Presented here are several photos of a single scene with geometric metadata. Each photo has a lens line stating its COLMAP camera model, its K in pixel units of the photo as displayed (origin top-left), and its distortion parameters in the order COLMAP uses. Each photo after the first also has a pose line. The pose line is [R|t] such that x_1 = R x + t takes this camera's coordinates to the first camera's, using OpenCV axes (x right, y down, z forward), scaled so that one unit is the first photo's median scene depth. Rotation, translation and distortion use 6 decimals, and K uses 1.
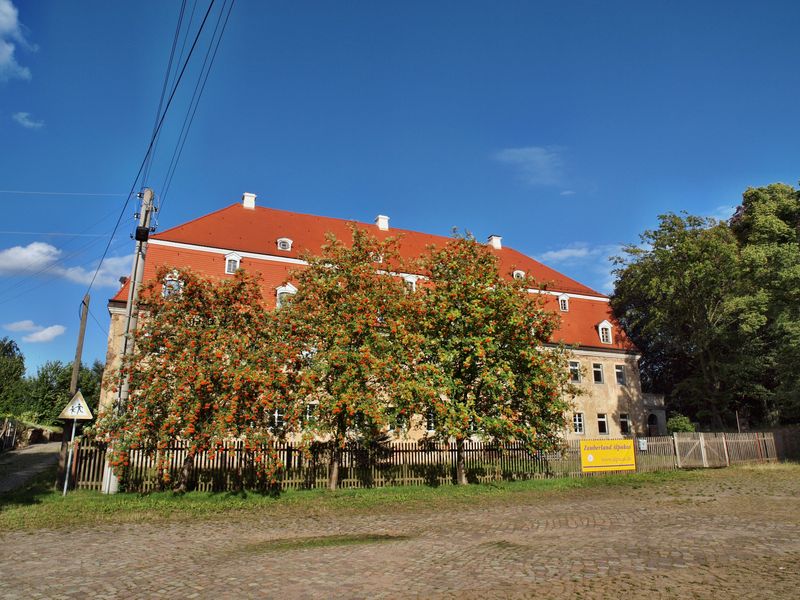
lens RADIAL K [[565.6, 0, 400.0], [0, 565.6, 300.0], [0, 0, 1]] dist [-0.127402, 0.102118]
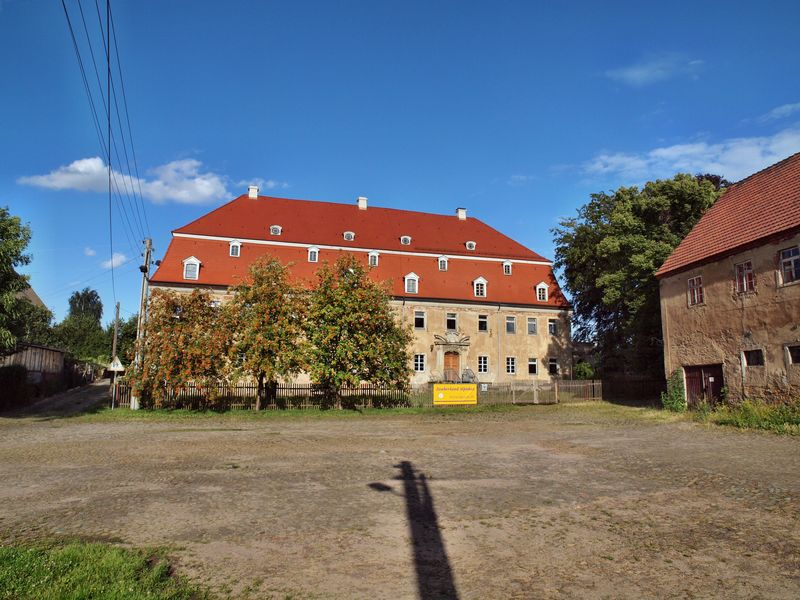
lens RADIAL K [[565.6, 0, 400.0], [0, 565.6, 300.0], [0, 0, 1]] dist [-0.127402, 0.102118]
pose [[0.993603, -0.002427, -0.112904, 0.212941], [0.016517, 0.992141, 0.124030, -0.087321], [0.111716, -0.125102, 0.985834, -0.261243]]
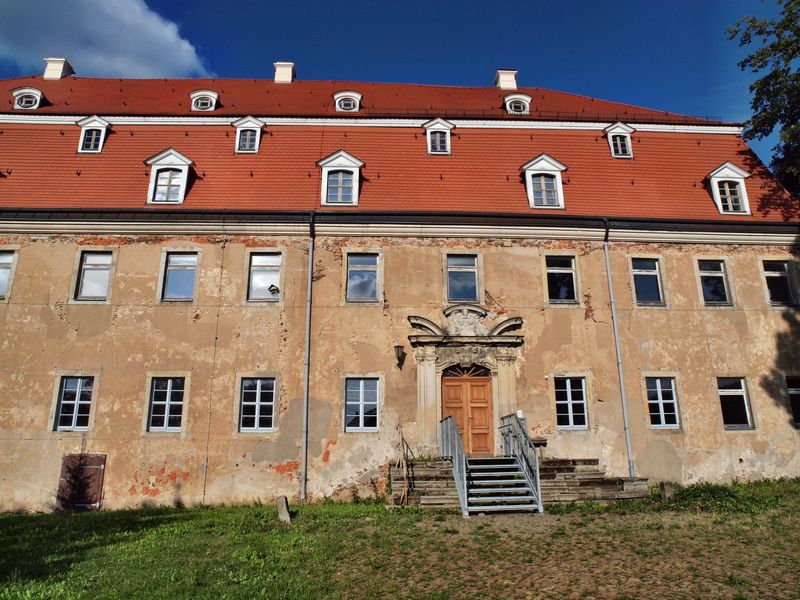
lens RADIAL K [[565.6, 0, 400.0], [0, 565.6, 300.0], [0, 0, 1]] dist [-0.127402, 0.102118]
pose [[0.940160, -0.099862, -0.325770, 0.276362], [0.096811, 0.994973, -0.025608, 0.137359], [0.326690, -0.007463, 0.945102, 0.553354]]
